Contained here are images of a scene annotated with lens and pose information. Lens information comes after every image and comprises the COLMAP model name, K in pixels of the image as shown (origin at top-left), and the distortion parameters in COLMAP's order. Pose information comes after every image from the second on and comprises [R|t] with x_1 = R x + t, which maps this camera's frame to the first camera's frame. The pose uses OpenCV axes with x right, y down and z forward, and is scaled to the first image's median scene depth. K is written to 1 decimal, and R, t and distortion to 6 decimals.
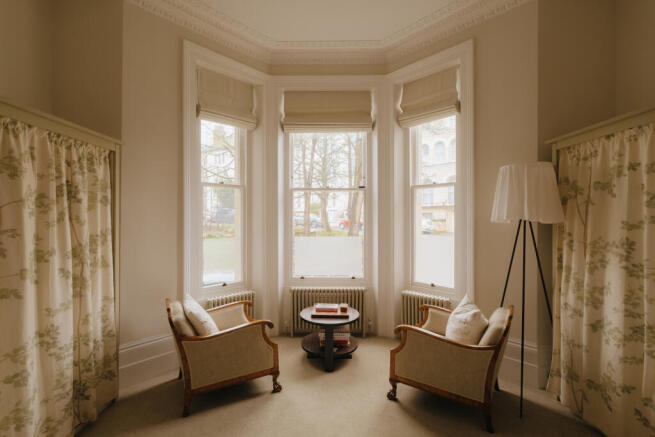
lens RADIAL K [[293.6, 0, 327.5], [0, 293.6, 218.5], [0, 0, 1]] dist [0.000010, 0.000093]
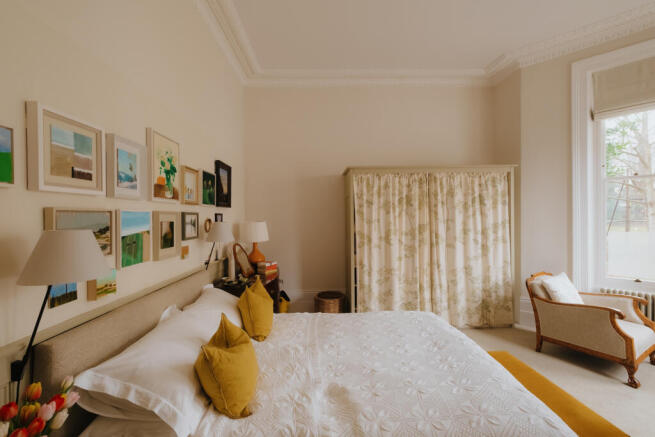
lens RADIAL K [[293.6, 0, 327.5], [0, 293.6, 218.5], [0, 0, 1]] dist [0.000010, 0.000093]
pose [[0.036894, 0.008095, -0.999286, 0.986352], [0.014405, 0.999859, 0.008632, -0.001422], [0.999215, -0.014713, 0.036772, -0.073935]]
